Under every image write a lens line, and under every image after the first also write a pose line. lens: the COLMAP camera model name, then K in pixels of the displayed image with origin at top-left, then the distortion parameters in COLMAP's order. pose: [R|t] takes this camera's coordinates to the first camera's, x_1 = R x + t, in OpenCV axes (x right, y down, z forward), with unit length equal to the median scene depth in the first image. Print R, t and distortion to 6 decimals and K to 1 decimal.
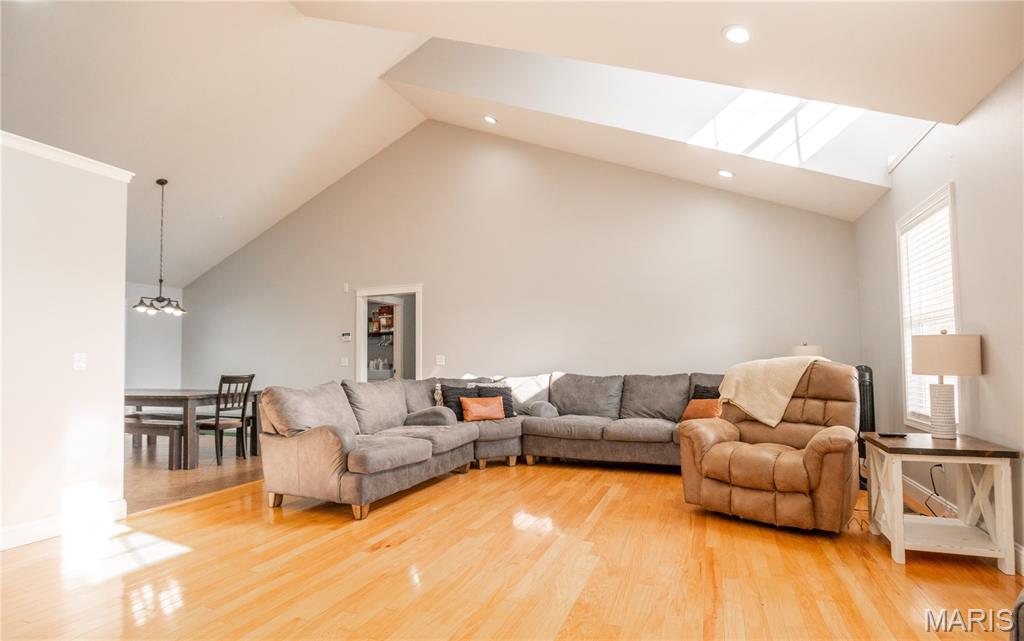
lens RADIAL K [[506.9, 0, 496.1], [0, 506.9, 336.1], [0, 0, 1]] dist [-0.019033, -0.000561]
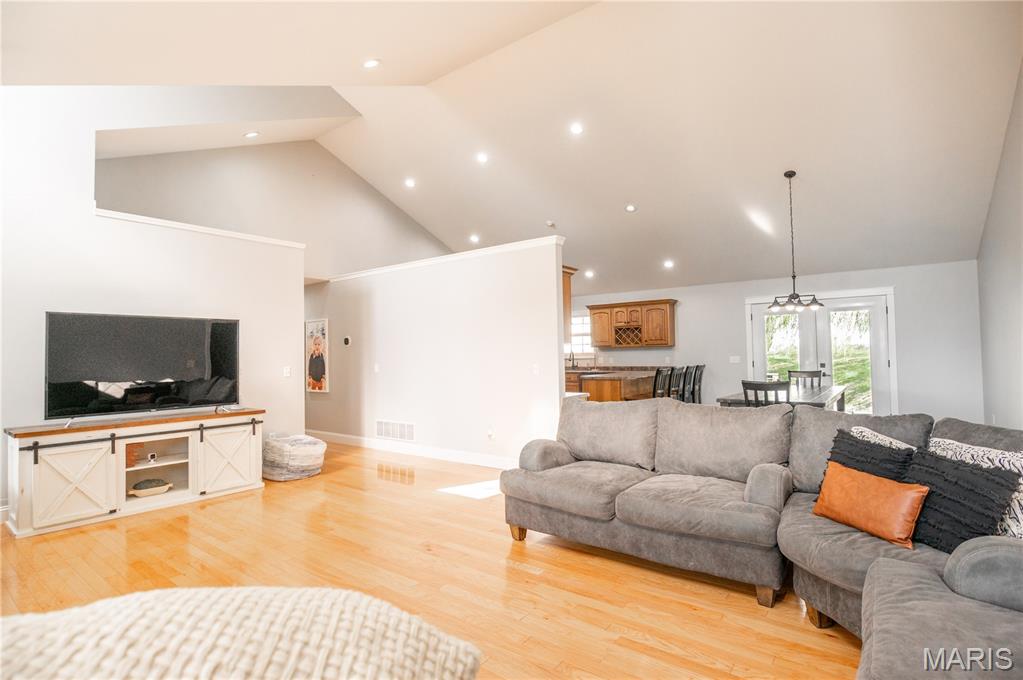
lens RADIAL K [[497.0, 0, 511.5], [0, 497.0, 336.2], [0, 0, 1]] dist [-0.021957, -0.000441]
pose [[-0.217388, -0.008058, -0.976052, 0.623716], [0.062868, 0.997774, -0.022239, -0.015147], [0.974059, -0.066198, -0.216398, 1.100390]]
